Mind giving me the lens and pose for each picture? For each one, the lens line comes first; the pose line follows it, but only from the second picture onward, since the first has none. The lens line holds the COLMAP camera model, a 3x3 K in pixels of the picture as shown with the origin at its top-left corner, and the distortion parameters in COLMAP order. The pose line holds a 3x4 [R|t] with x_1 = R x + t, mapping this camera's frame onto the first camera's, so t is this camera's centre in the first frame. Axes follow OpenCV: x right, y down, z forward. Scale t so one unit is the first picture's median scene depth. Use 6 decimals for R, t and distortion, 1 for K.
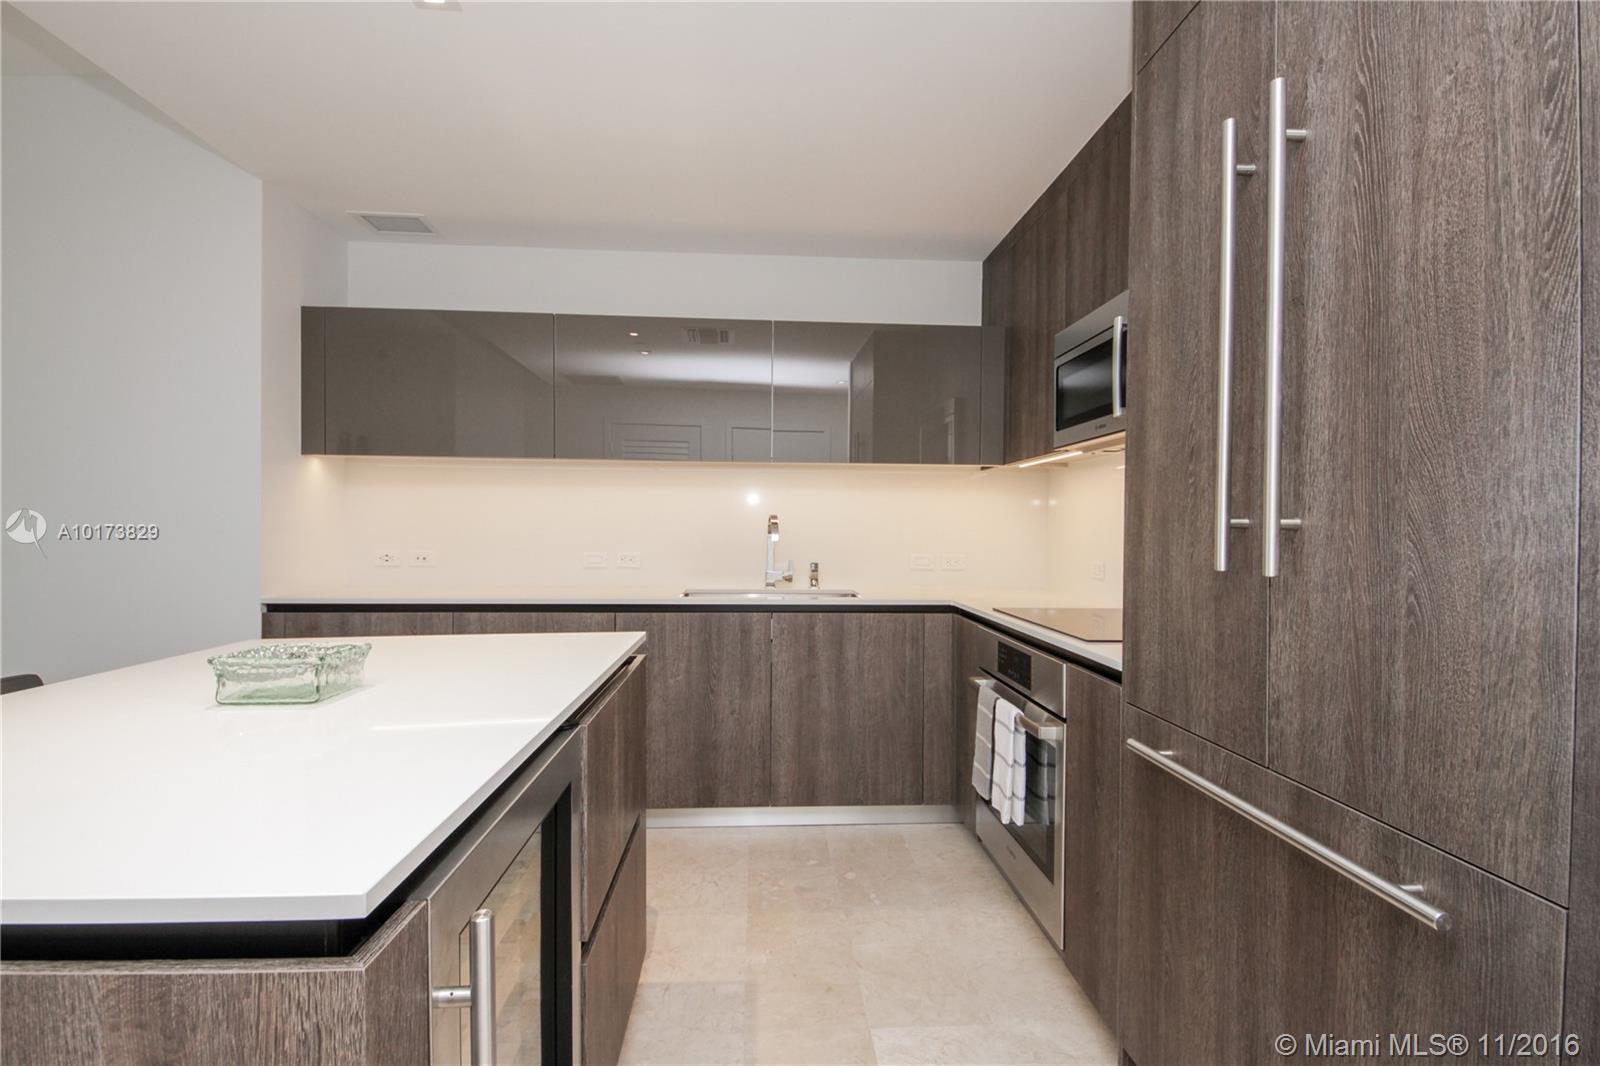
lens RADIAL K [[788.7, 0, 800.0], [0, 788.7, 533.0], [0, 0, 1]] dist [0.000318, -0.000039]
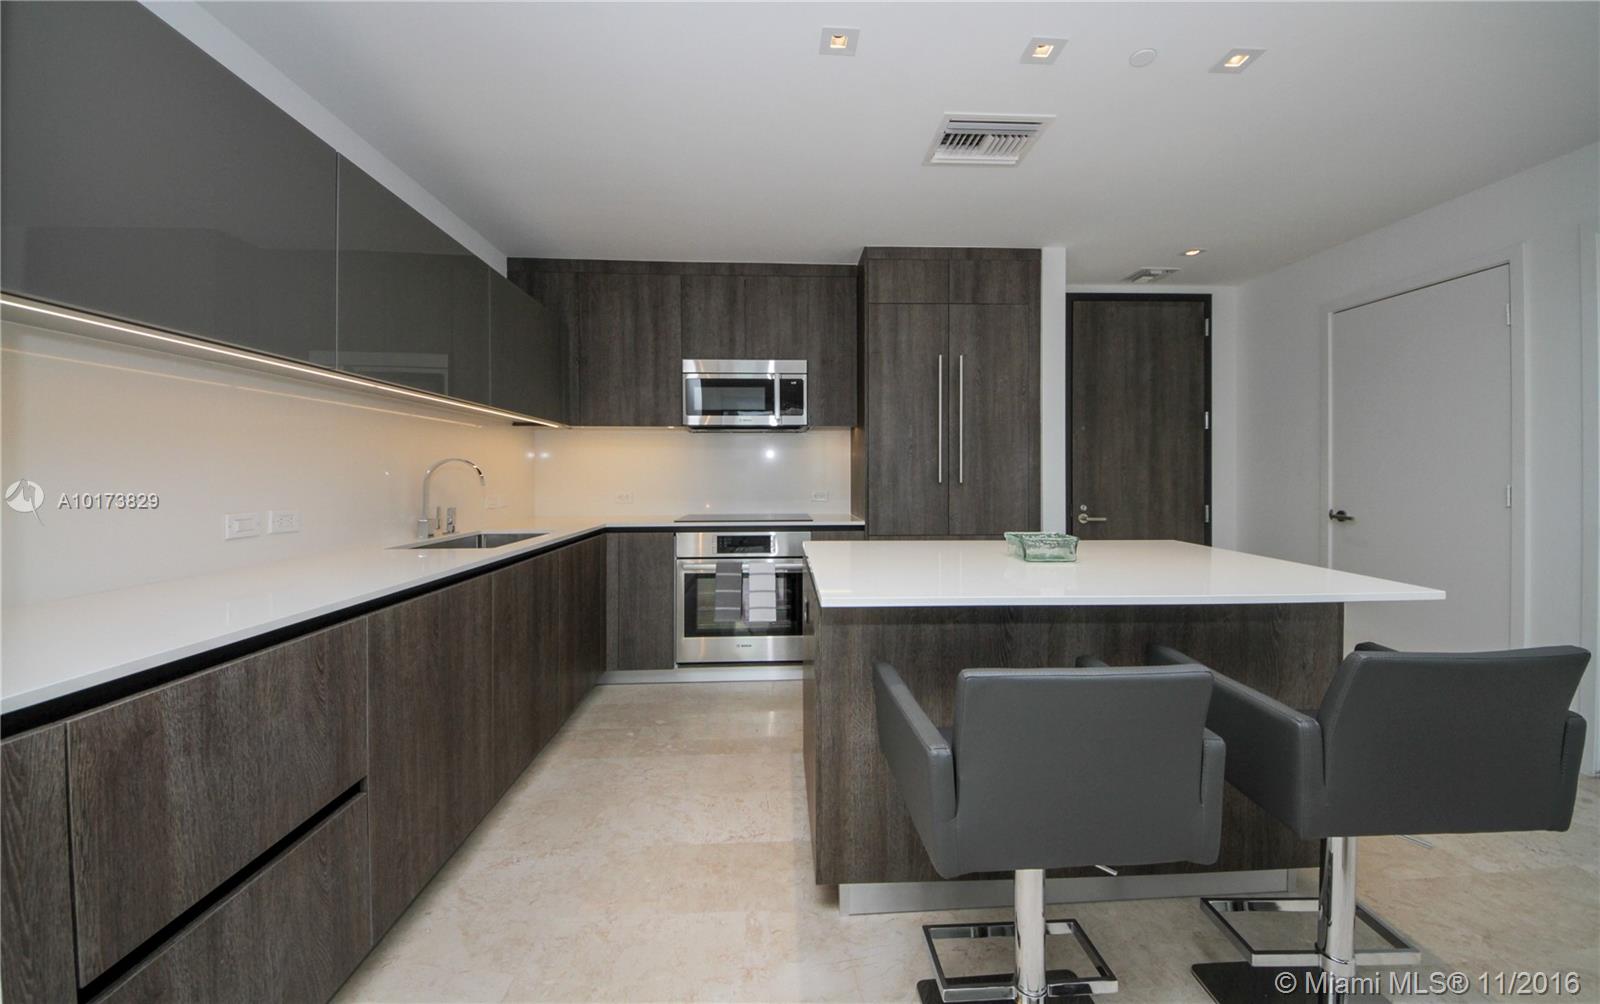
lens RADIAL K [[615.0, 0, 804.0], [0, 615.0, 464.6], [0, 0, 1]] dist [-0.000463, -0.000095]
pose [[0.008794, 0.007637, 0.999932, -0.897133], [0.012082, 0.999897, -0.007743, -0.007263], [-0.999888, 0.012150, 0.008701, 0.643605]]
